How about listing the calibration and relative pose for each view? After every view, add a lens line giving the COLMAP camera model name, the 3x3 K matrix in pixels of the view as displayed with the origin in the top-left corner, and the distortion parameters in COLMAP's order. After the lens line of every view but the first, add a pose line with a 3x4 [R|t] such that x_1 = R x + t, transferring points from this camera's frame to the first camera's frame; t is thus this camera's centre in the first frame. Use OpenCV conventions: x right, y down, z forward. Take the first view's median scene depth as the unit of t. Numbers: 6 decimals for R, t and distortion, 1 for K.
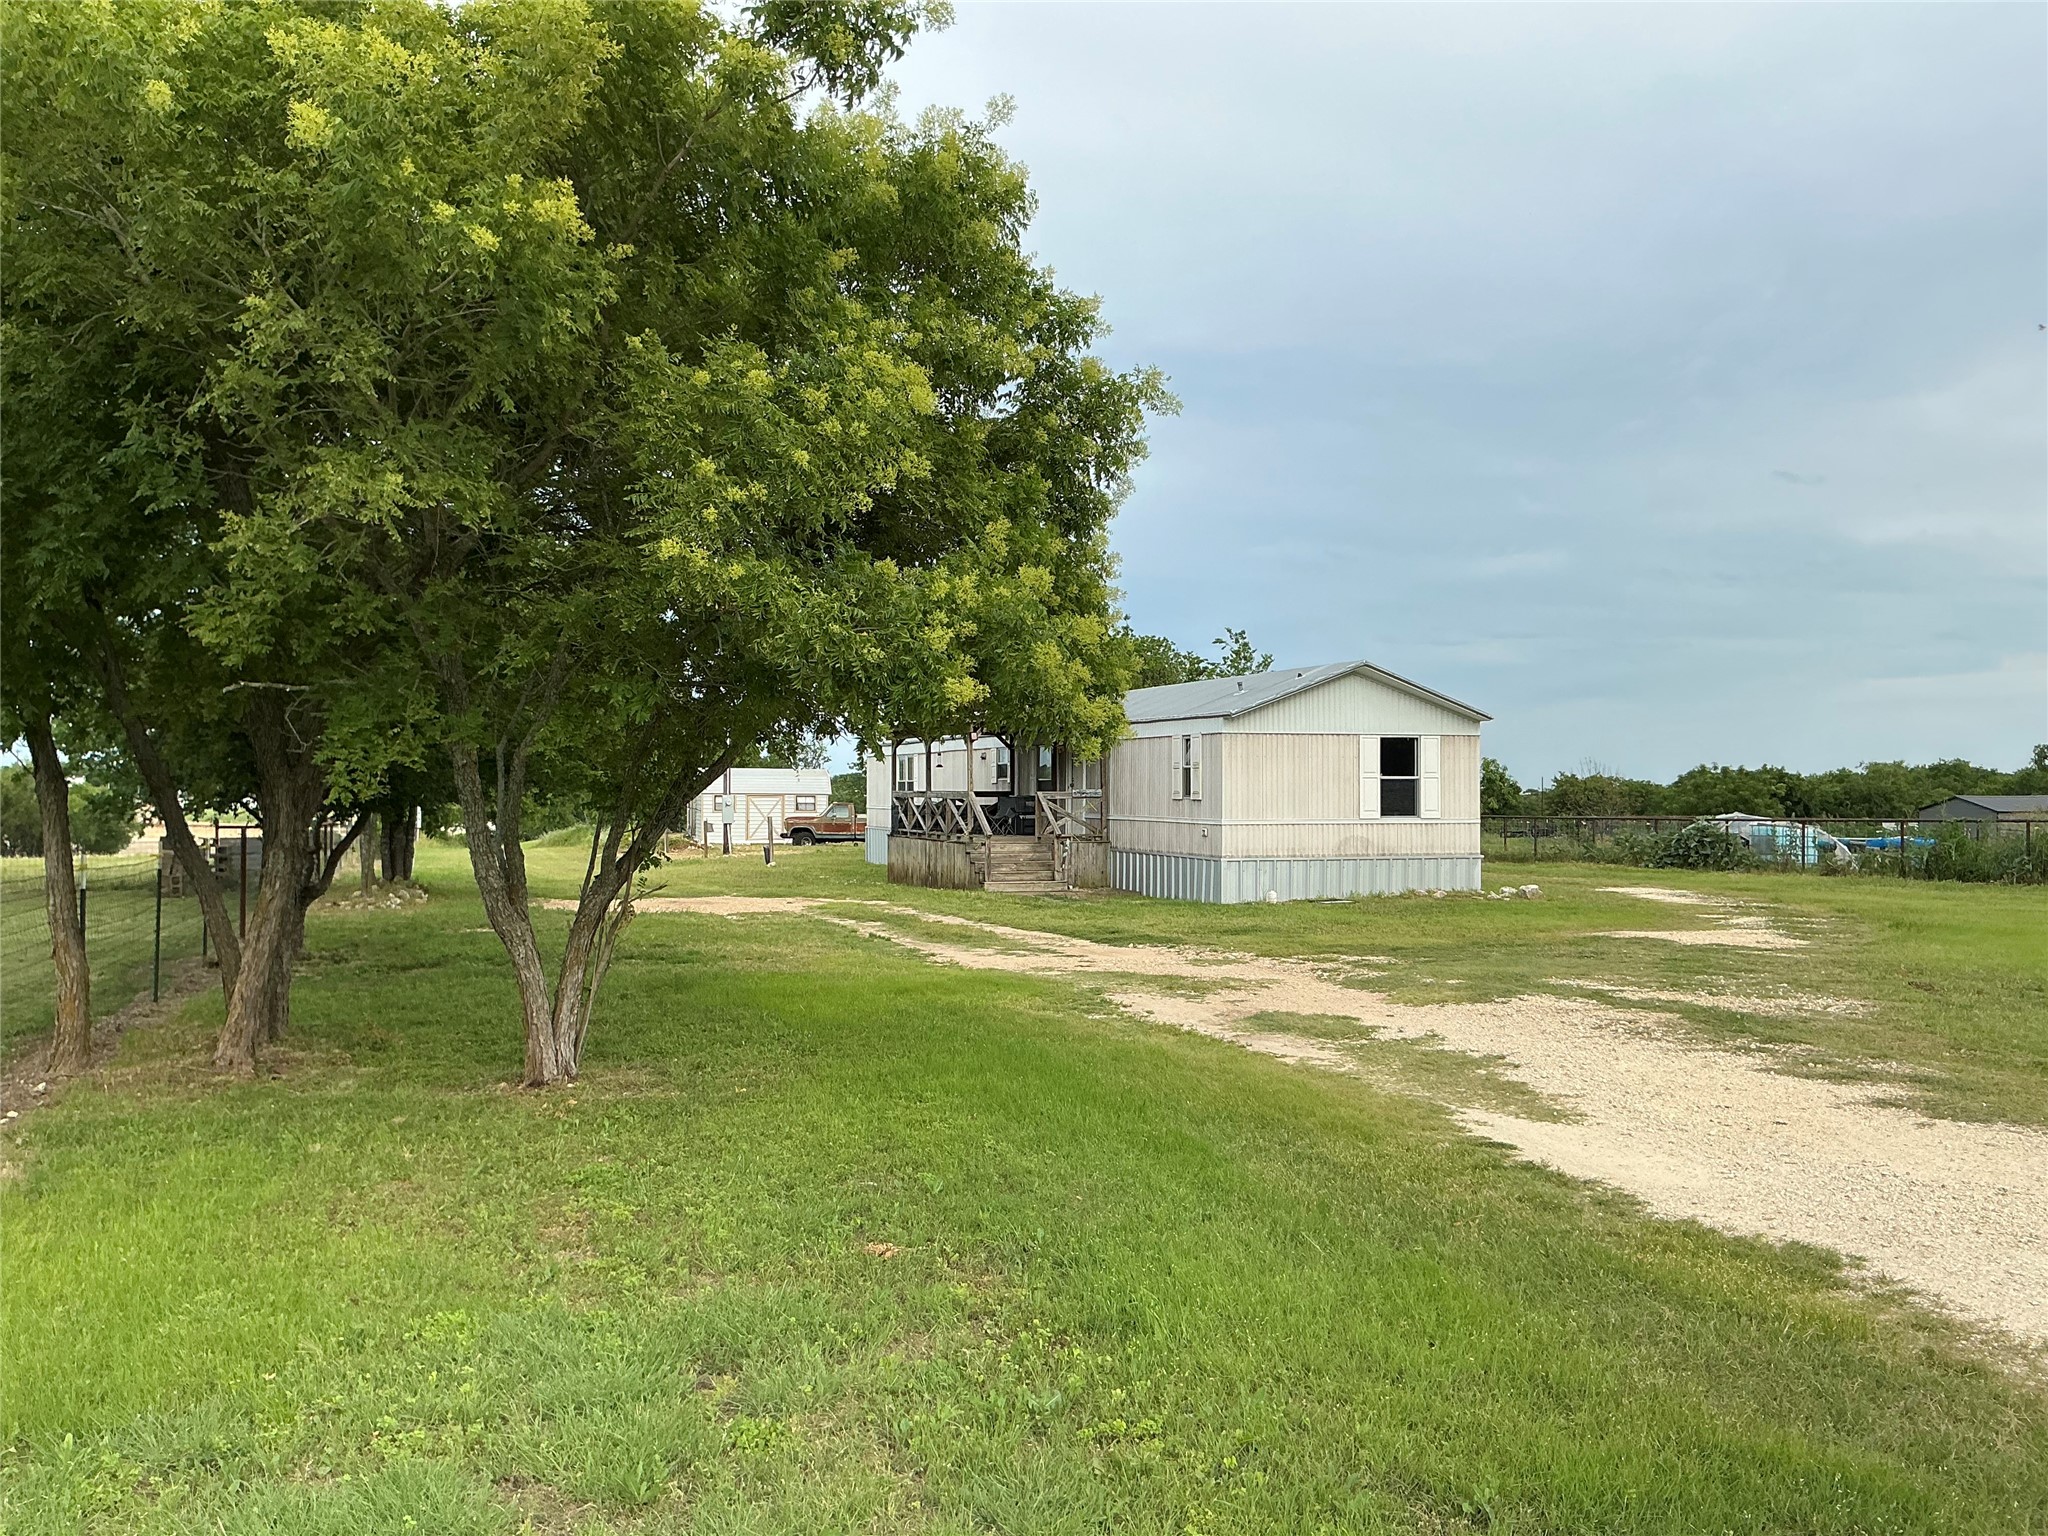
lens RADIAL K [[1710.6, 0, 1024.6], [0, 1710.6, 775.2], [0, 0, 1]] dist [0.157307, -0.309105]
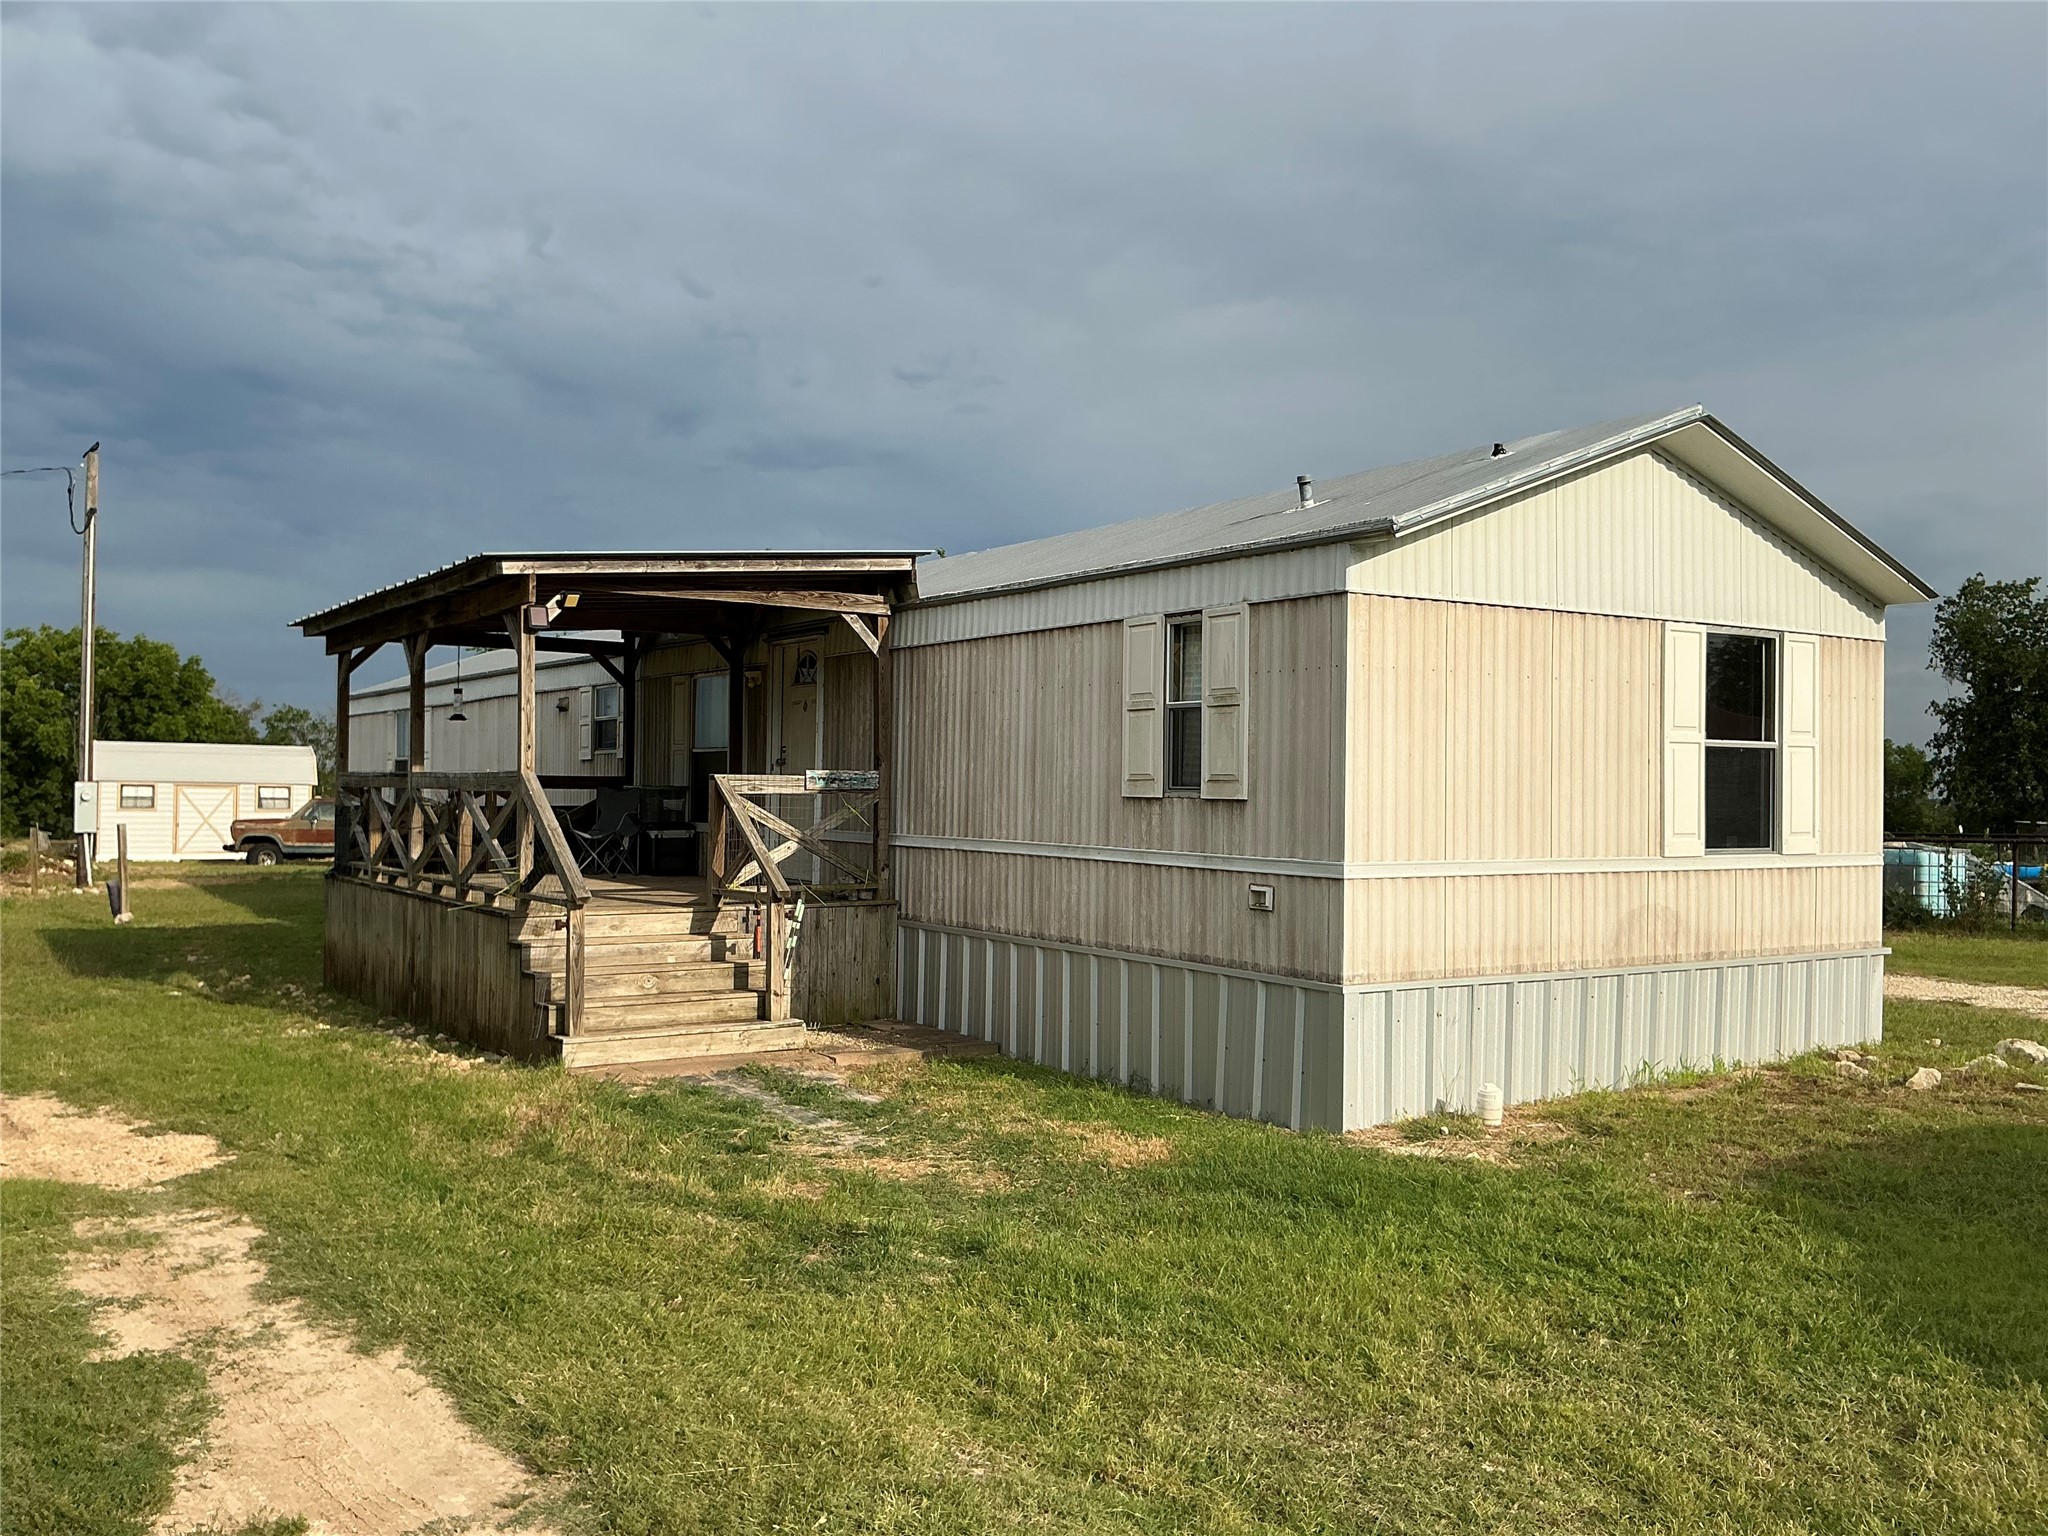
lens RADIAL K [[1710.6, 0, 1024.6], [0, 1710.6, 775.2], [0, 0, 1]] dist [0.157307, -0.309105]
pose [[0.970617, 0.011876, 0.240338, -0.018819], [-0.012257, 0.999925, 0.000088, 0.009826], [-0.240319, -0.003031, 0.970689, 0.673343]]
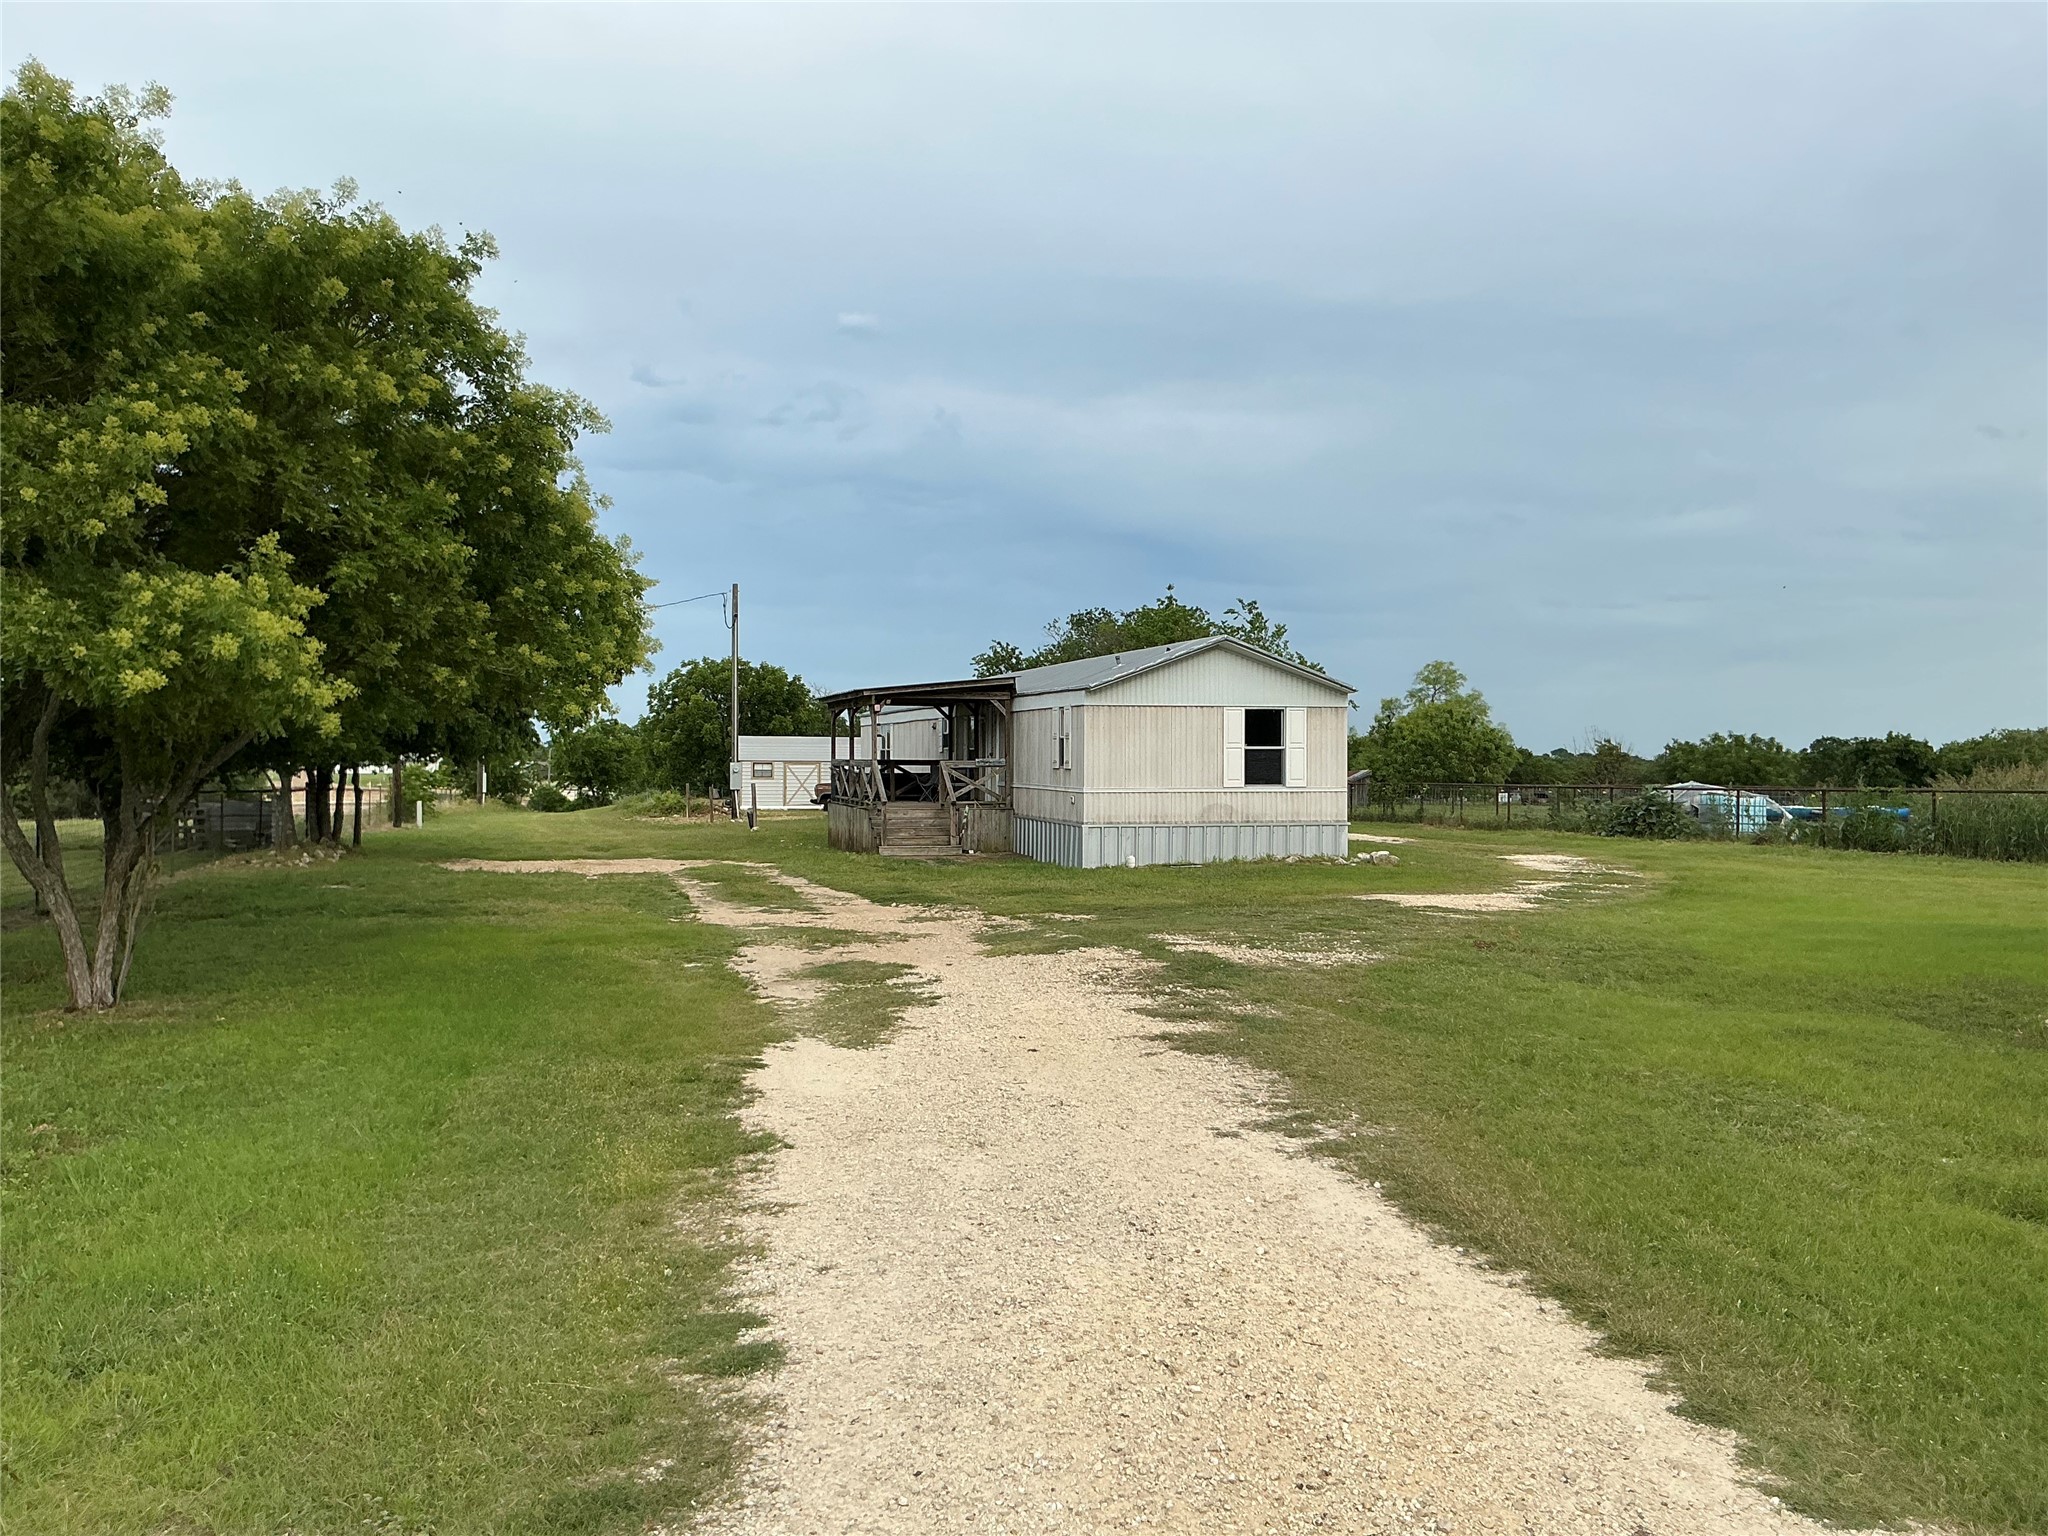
lens RADIAL K [[1710.6, 0, 1024.6], [0, 1710.6, 775.2], [0, 0, 1]] dist [0.157307, -0.309105]
pose [[0.996903, 0.002263, -0.078611, 0.153858], [-0.000755, 0.999815, 0.019216, -0.001770], [0.078640, -0.019097, 0.996720, -0.043236]]
